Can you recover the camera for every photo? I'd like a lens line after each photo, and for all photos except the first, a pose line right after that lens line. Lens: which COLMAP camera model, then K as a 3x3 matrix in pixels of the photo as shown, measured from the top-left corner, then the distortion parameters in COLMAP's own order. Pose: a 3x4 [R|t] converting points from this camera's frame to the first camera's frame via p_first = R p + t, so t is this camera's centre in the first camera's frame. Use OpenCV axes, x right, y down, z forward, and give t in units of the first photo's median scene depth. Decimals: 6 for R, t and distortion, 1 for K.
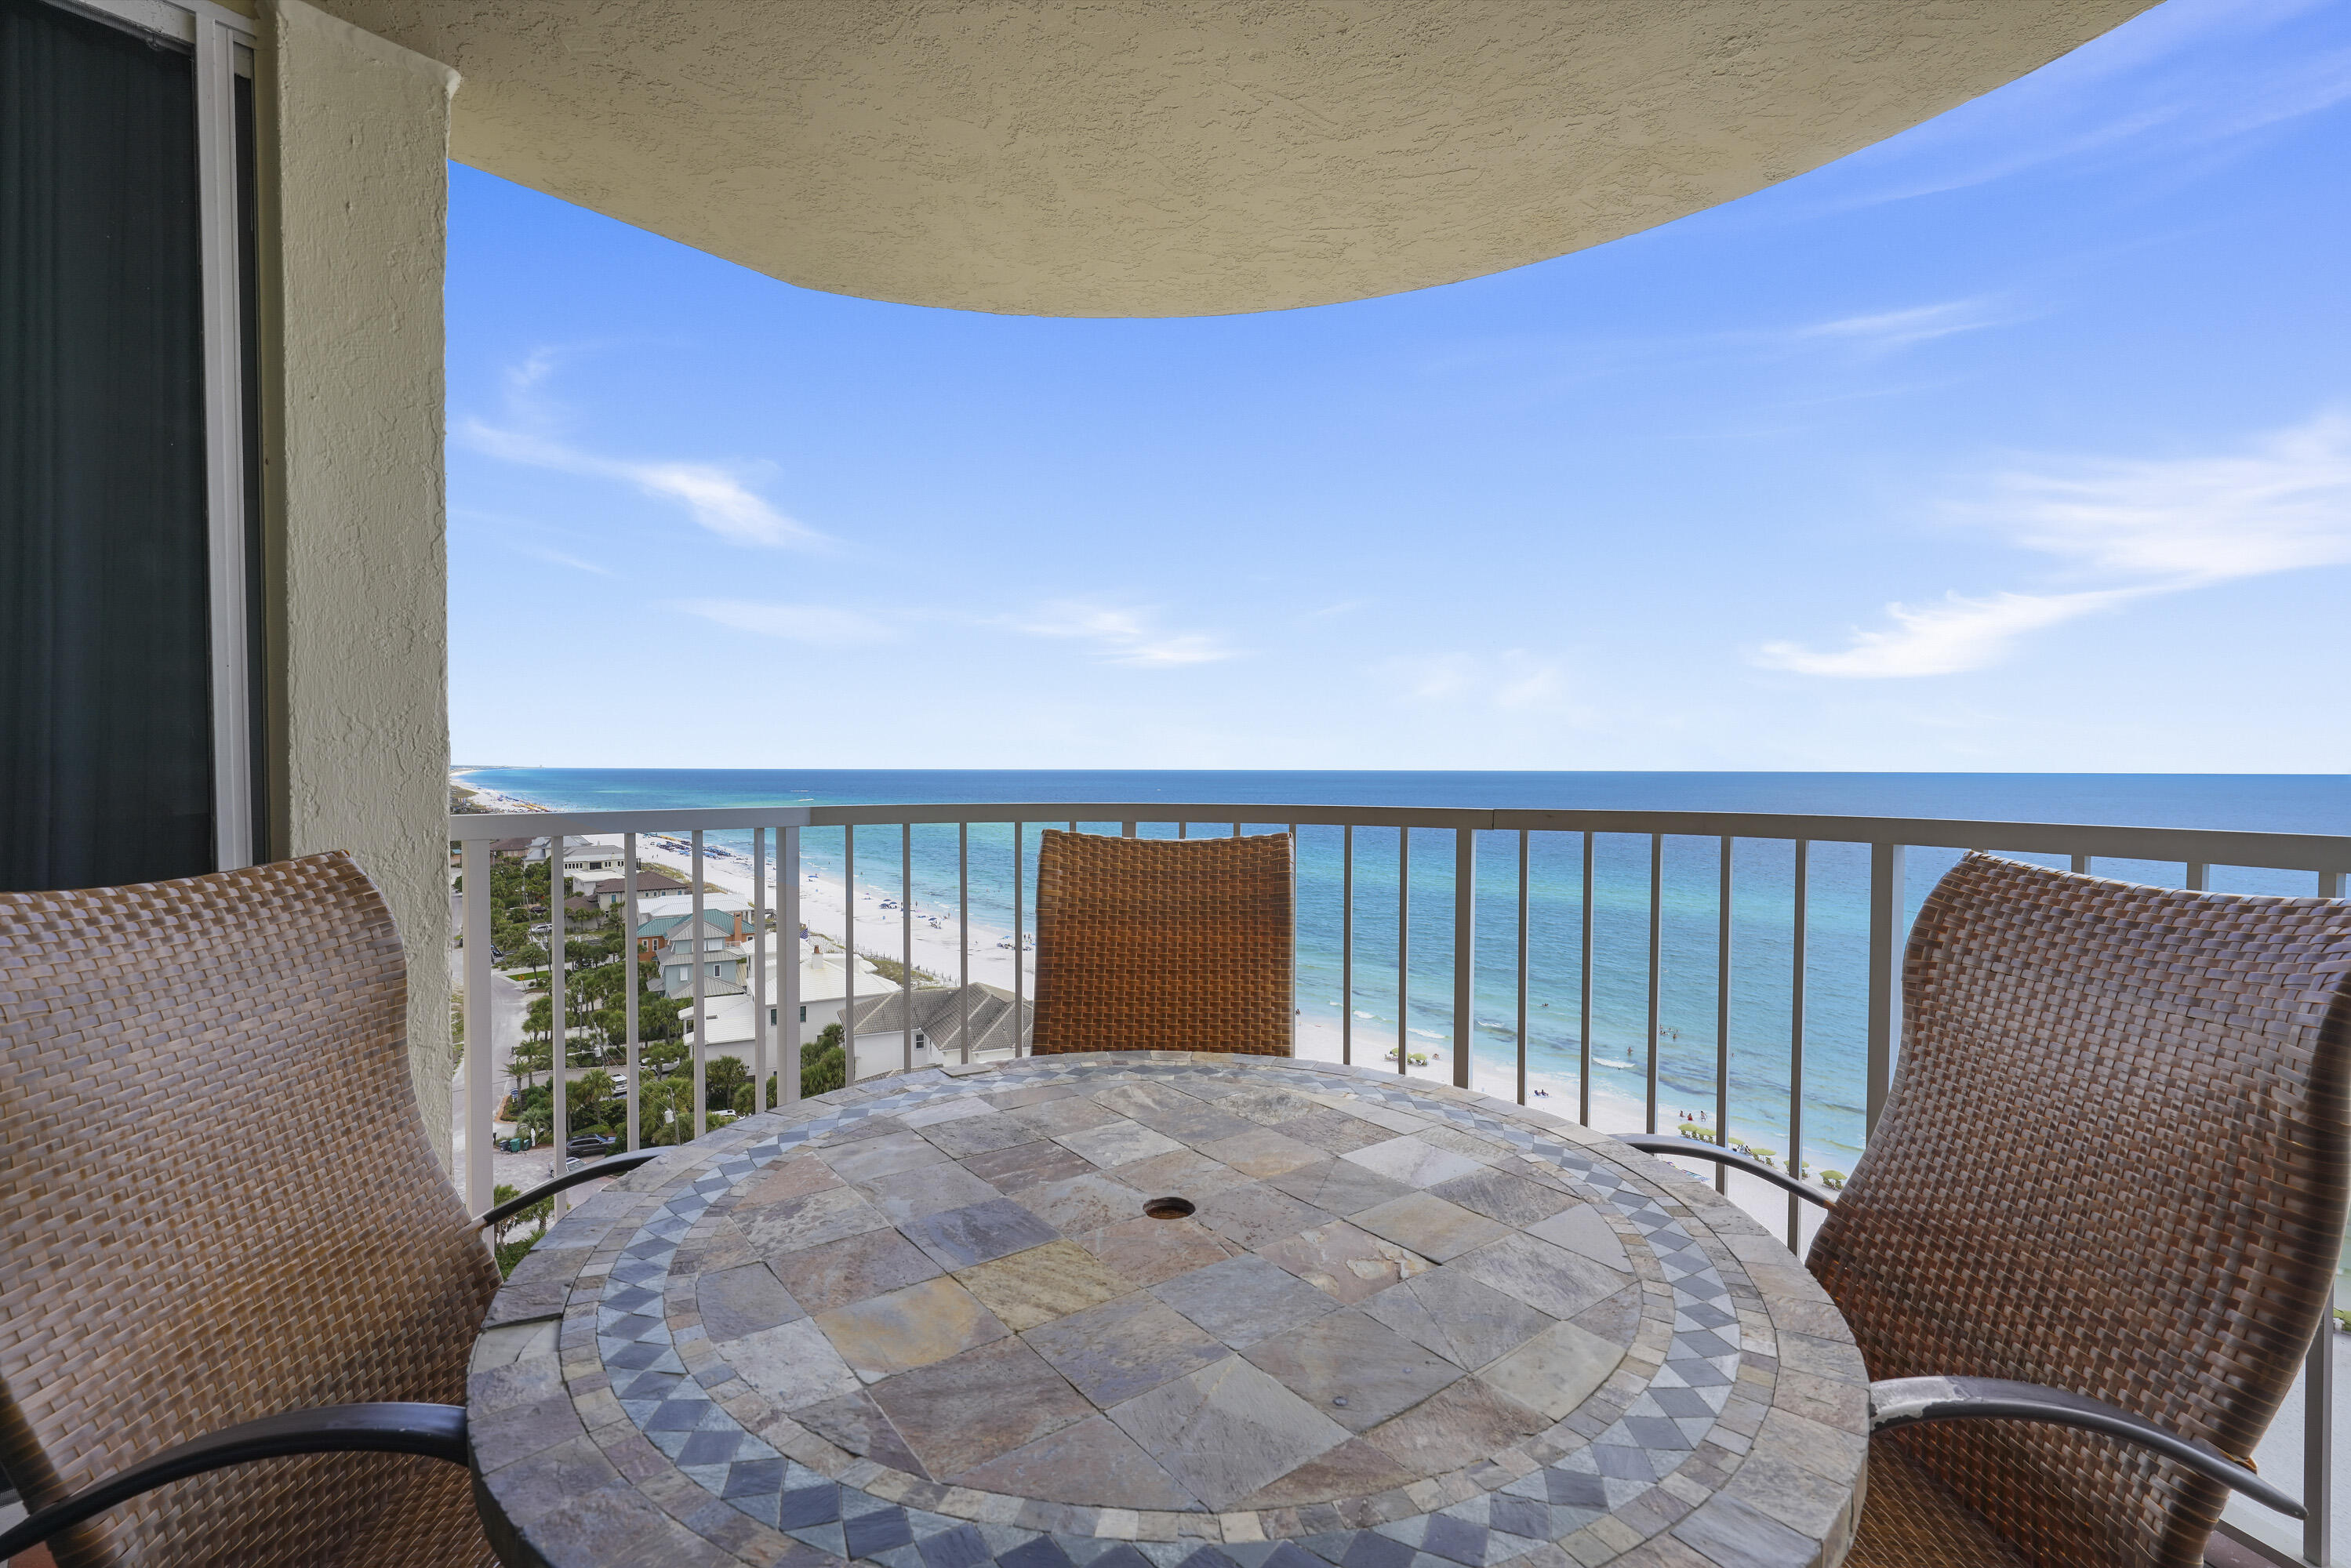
lens RADIAL K [[1011.6, 0, 1186.1], [0, 1011.6, 786.6], [0, 0, 1]] dist [0.000861, 0.001681]
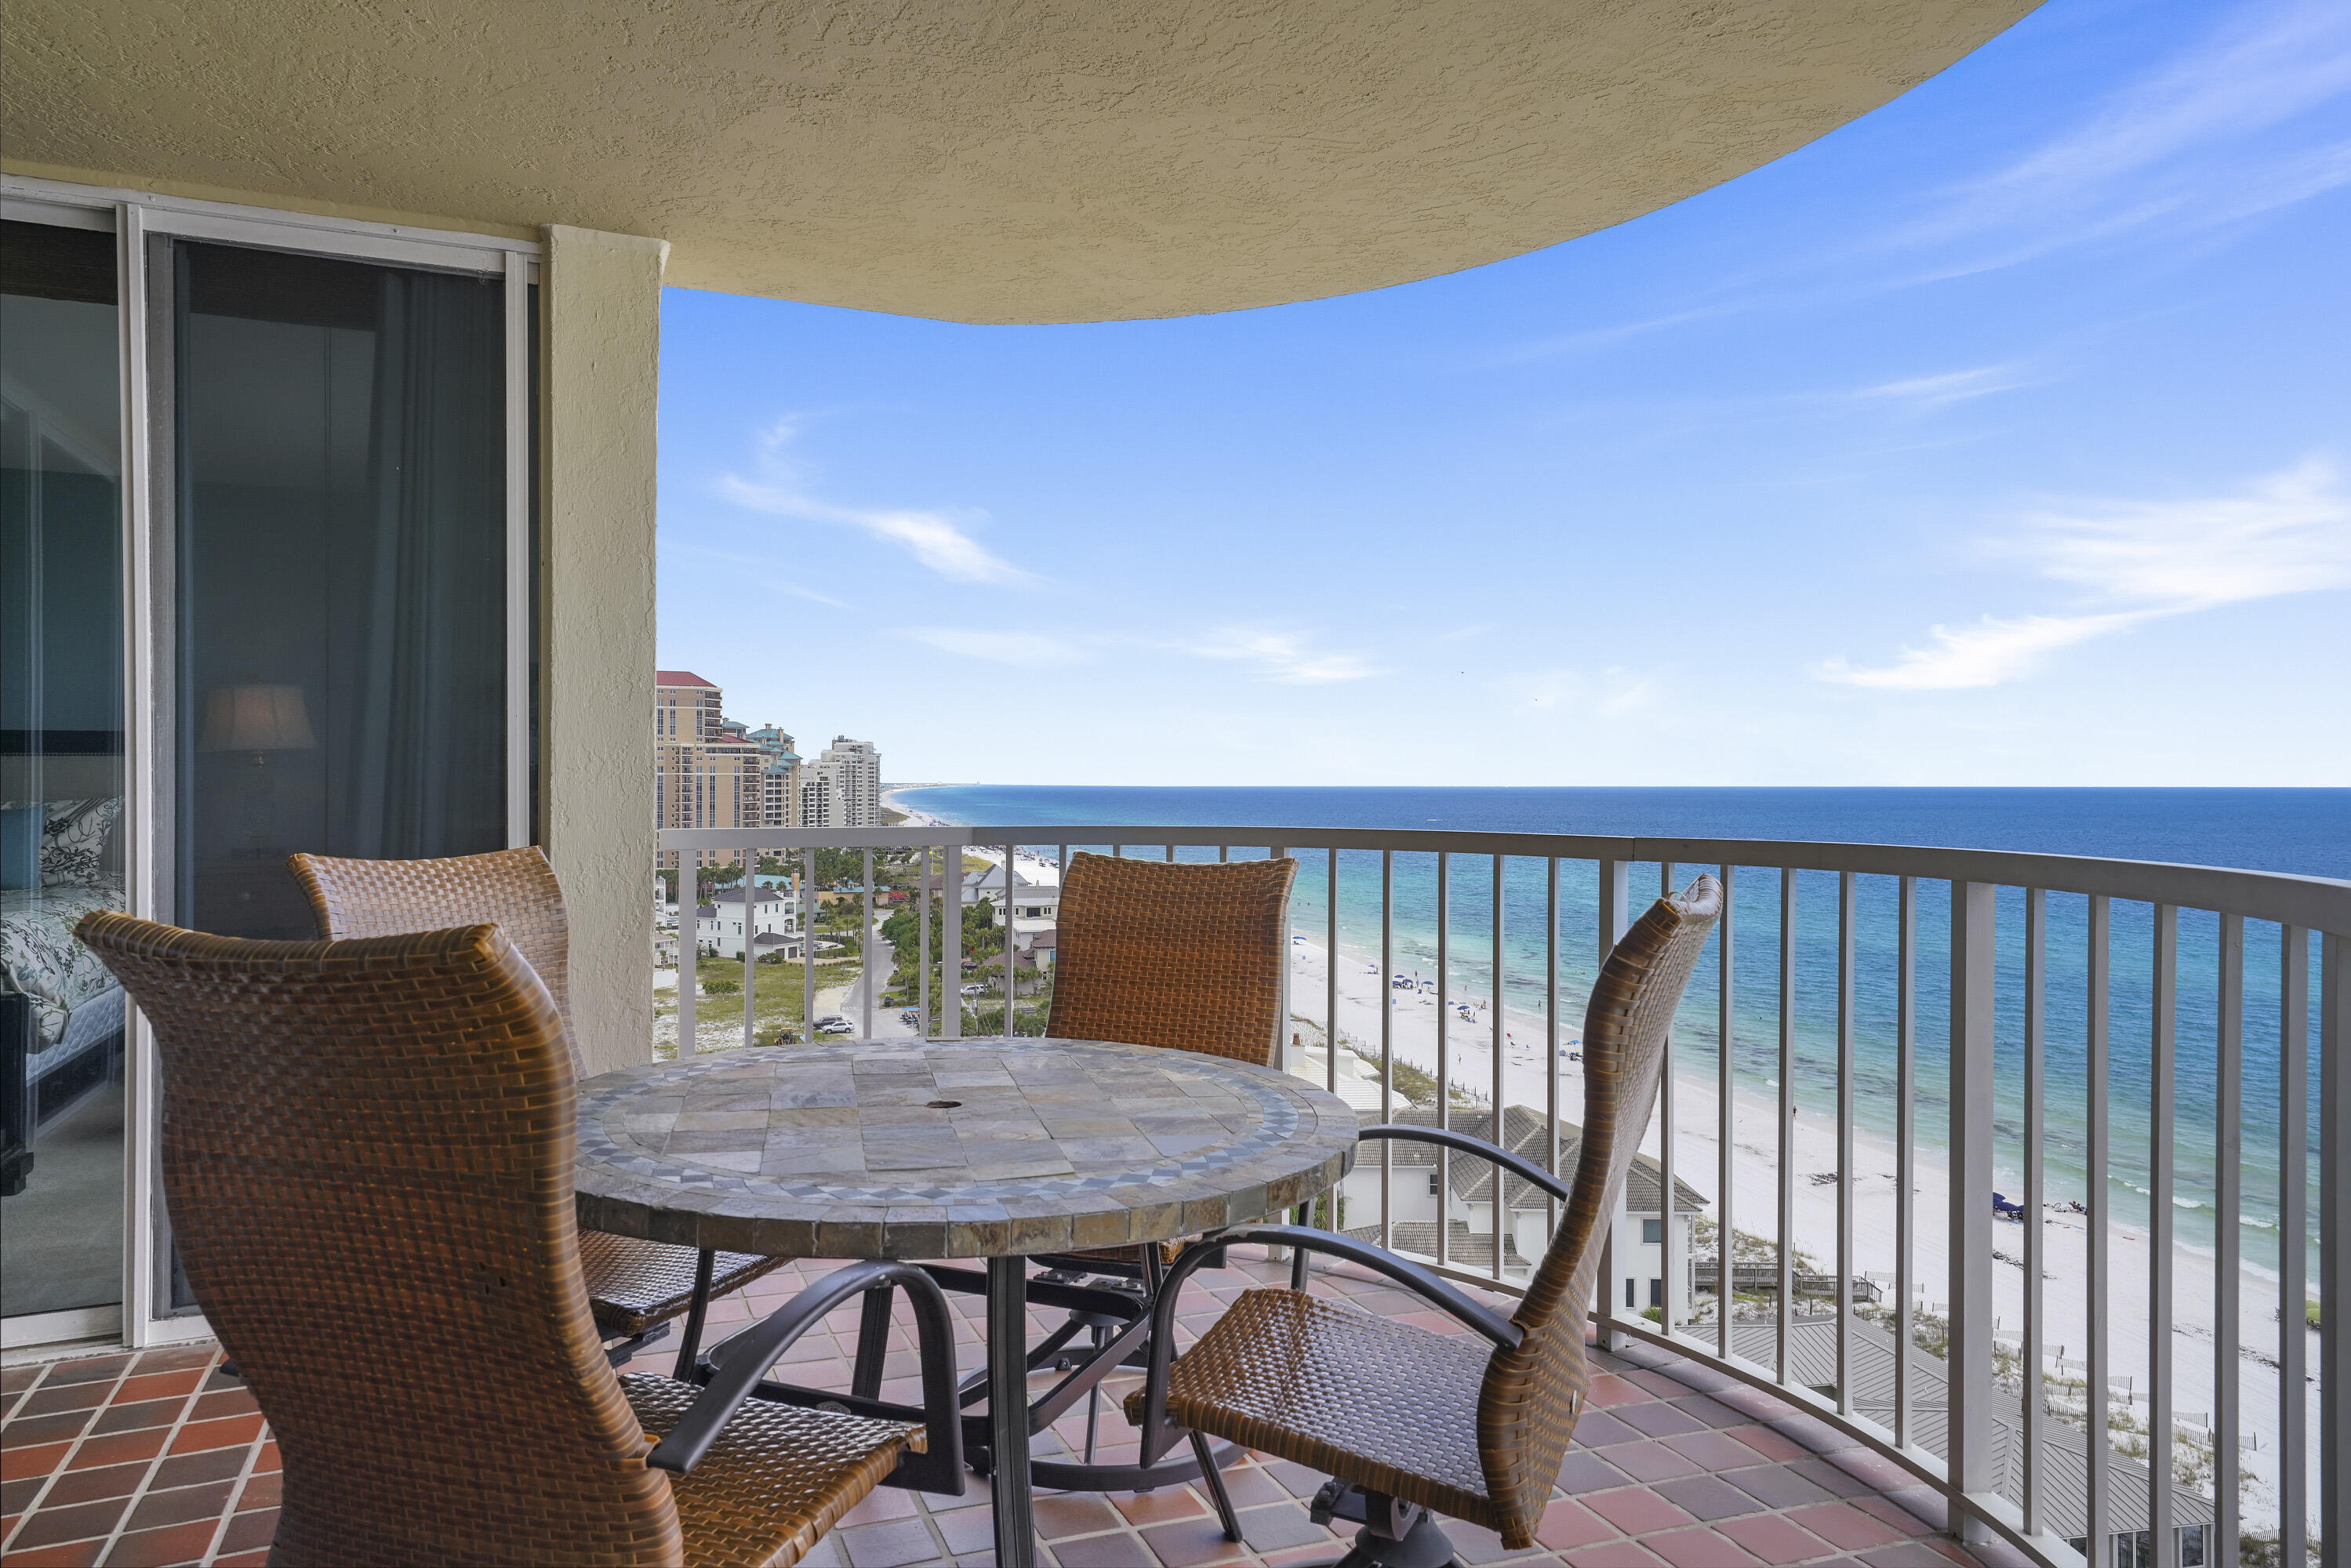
lens RADIAL K [[1496.2, 0, 1193.4], [0, 1496.2, 777.0], [0, 0, 1]] dist [0.026963, 0.002583]
pose [[0.911899, -0.003664, -0.410399, 0.709933], [-0.006444, 0.999709, -0.023246, 0.004494], [0.410365, 0.023842, 0.911610, -0.468373]]
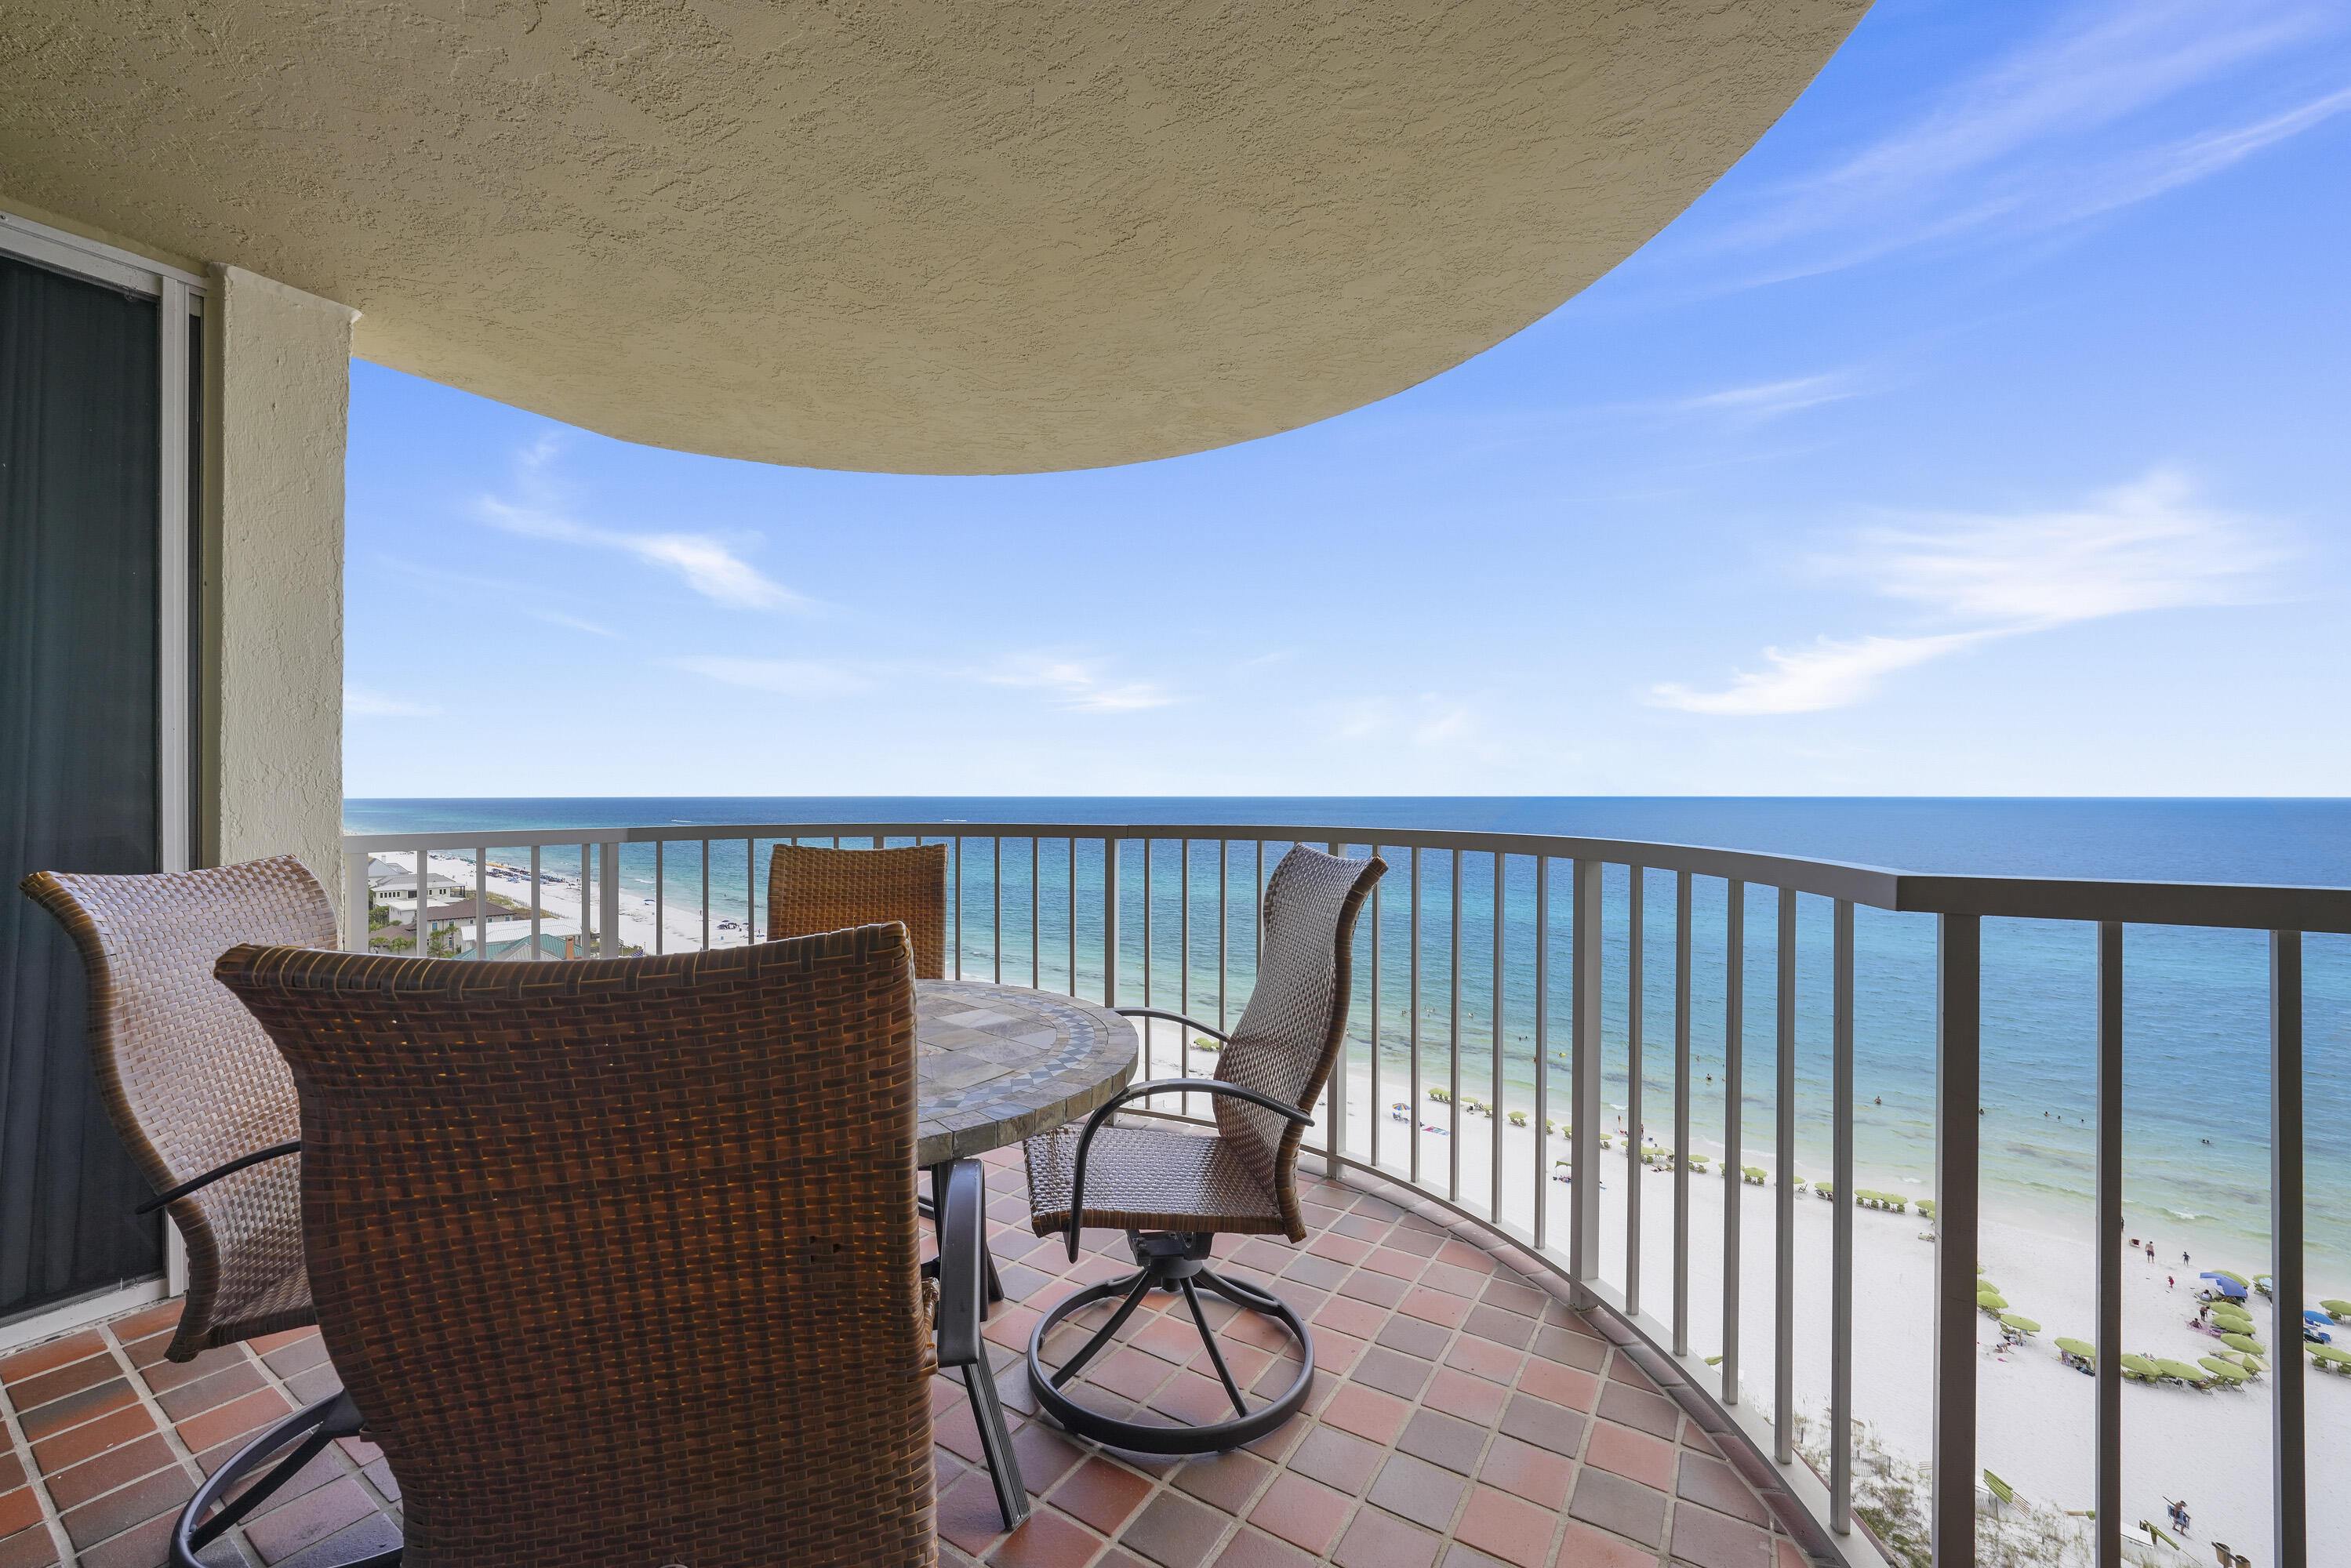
lens RADIAL K [[889.2, 0, 1168.6], [0, 889.2, 791.1], [0, 0, 1]] dist [-0.014333, 0.003753]
pose [[0.984877, -0.002588, 0.173238, 0.200465], [0.006583, 0.999725, -0.022490, 0.003488], [-0.173133, 0.023290, 0.984623, -0.430854]]
